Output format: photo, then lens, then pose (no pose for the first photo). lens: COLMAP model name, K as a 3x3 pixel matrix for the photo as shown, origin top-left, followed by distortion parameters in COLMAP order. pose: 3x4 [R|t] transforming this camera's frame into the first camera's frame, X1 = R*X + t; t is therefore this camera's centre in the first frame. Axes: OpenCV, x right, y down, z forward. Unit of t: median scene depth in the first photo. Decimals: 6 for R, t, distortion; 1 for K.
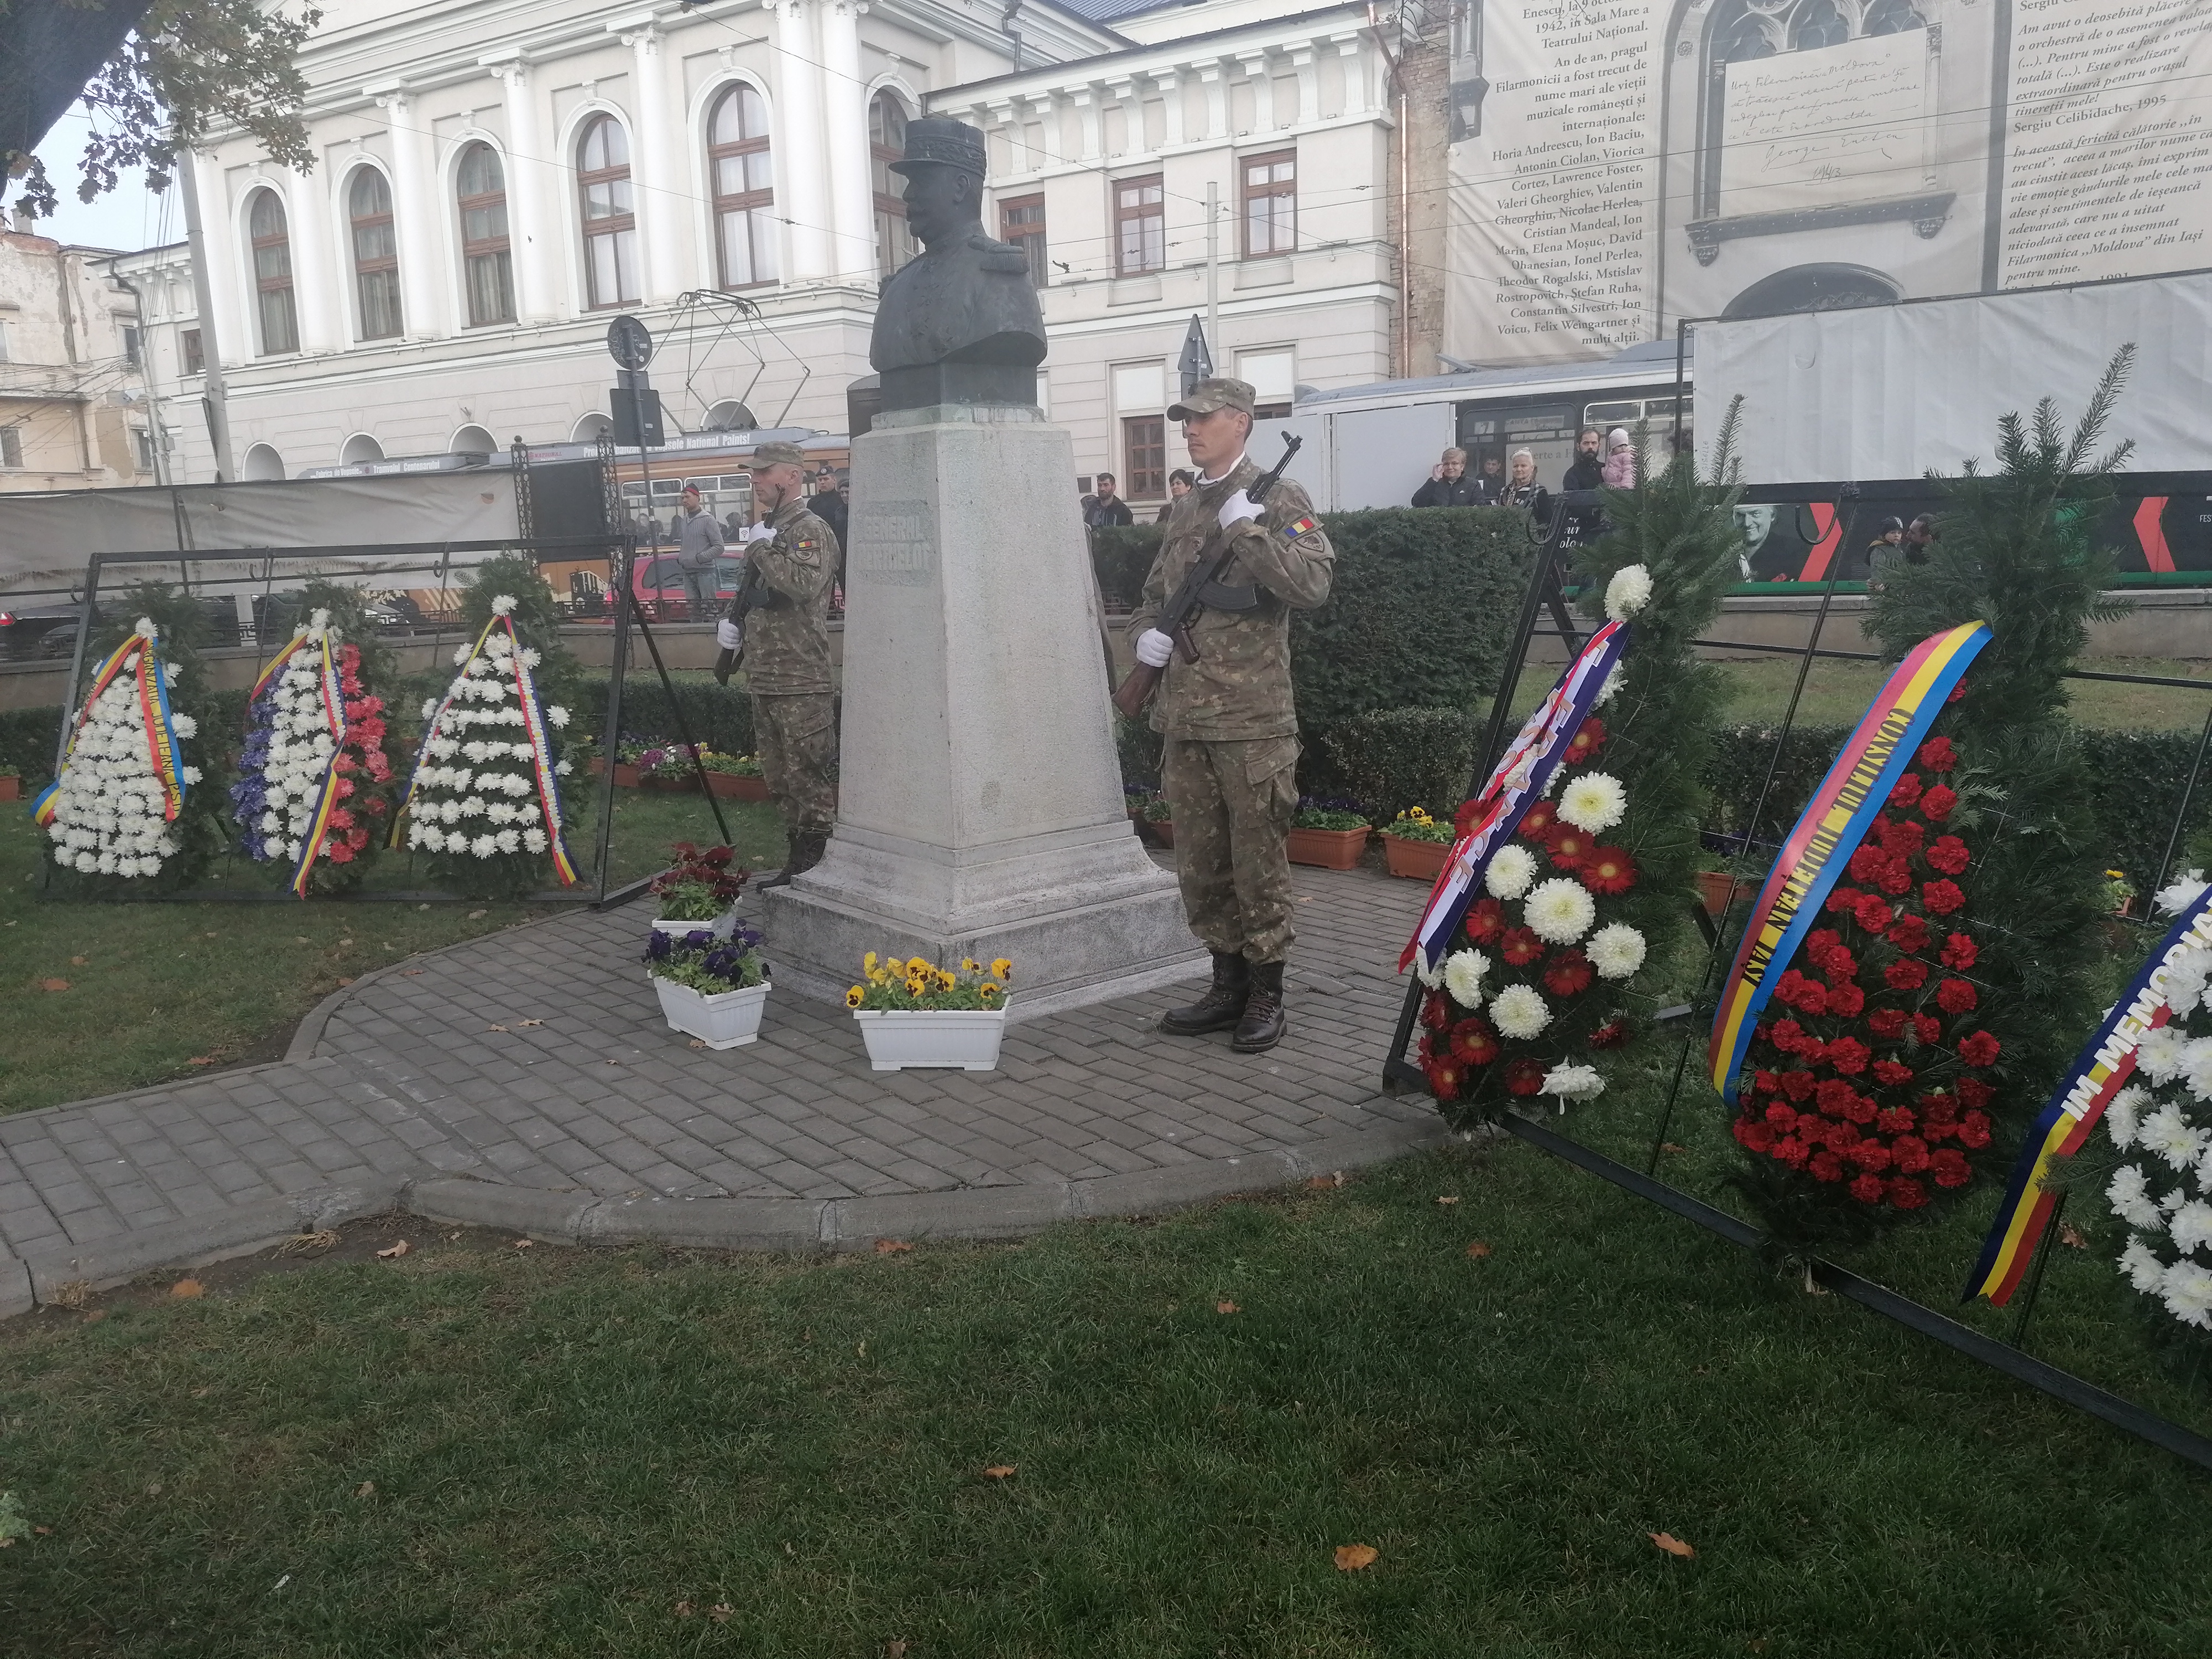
lens RADIAL K [[1675.1, 0, 1117.4], [0, 1675.1, 837.7], [0, 0, 1]] dist [0.116132, -0.143998]
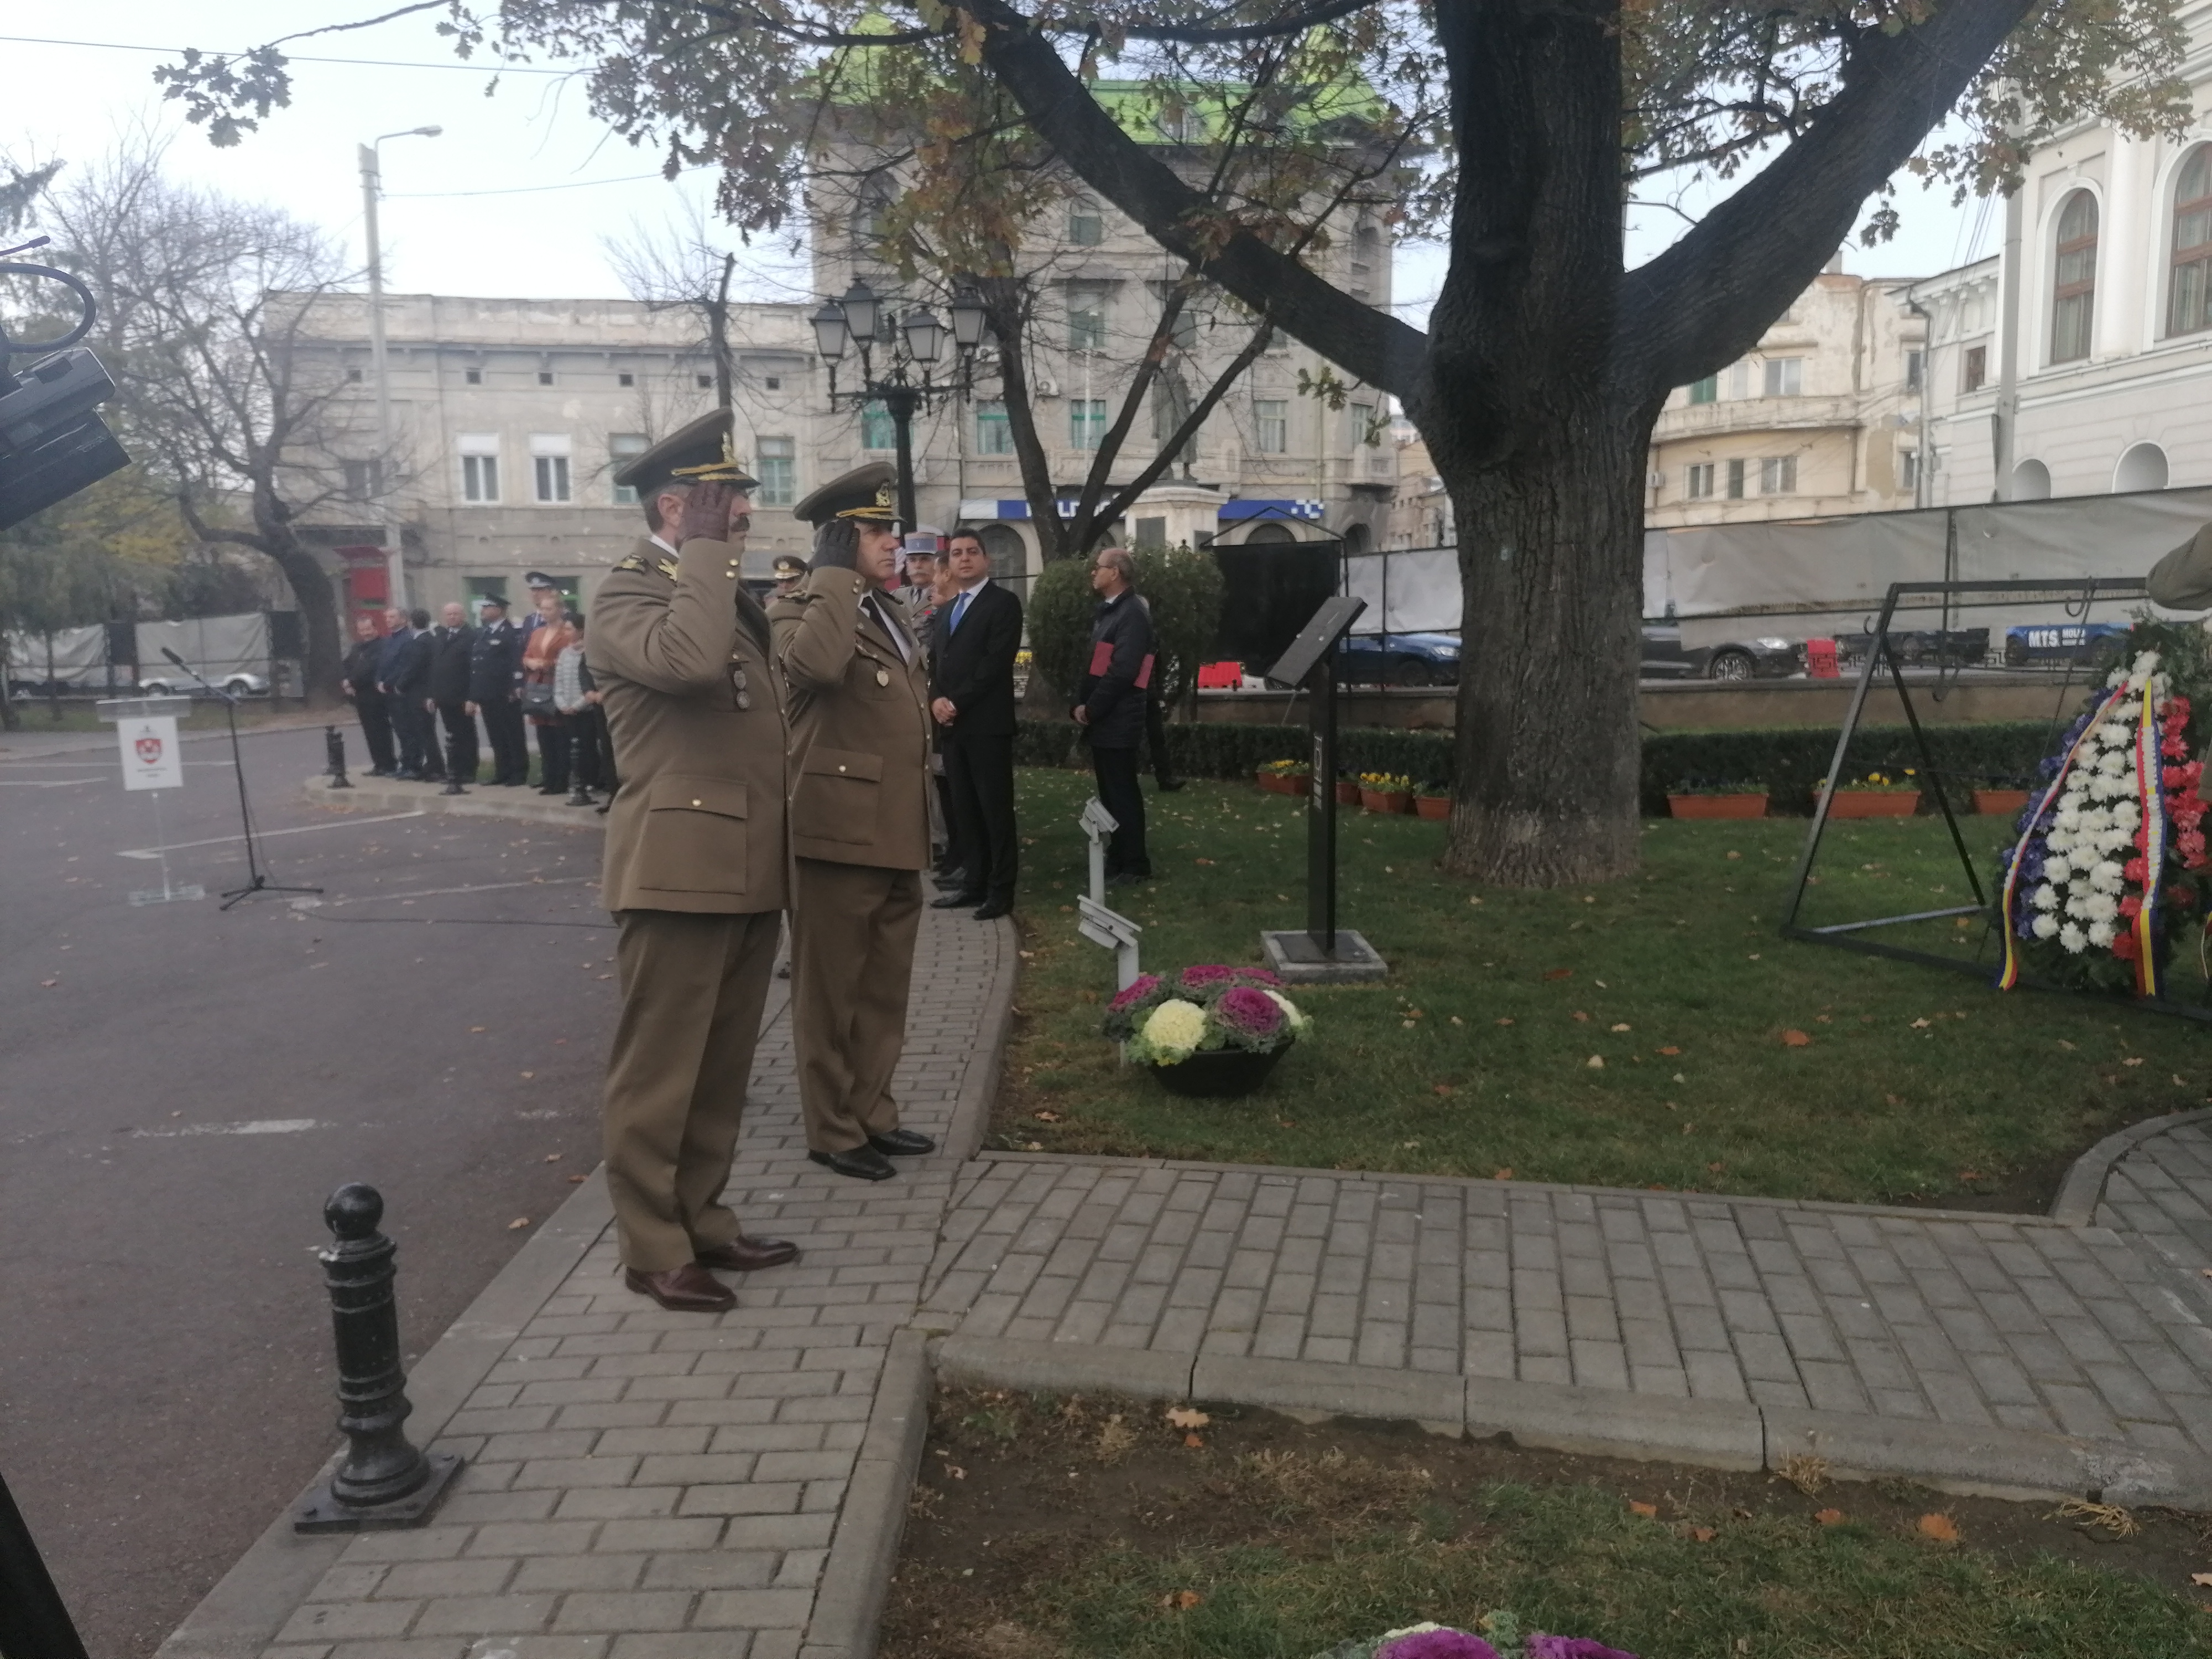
lens RADIAL K [[1675.1, 0, 1117.4], [0, 1675.1, 837.7], [0, 0, 1]] dist [0.116132, -0.143998]
pose [[0.600475, 0.129009, -0.789168, -0.098933], [-0.135937, 0.989004, 0.058244, -0.025001], [0.788005, 0.072303, 0.611409, 0.101633]]
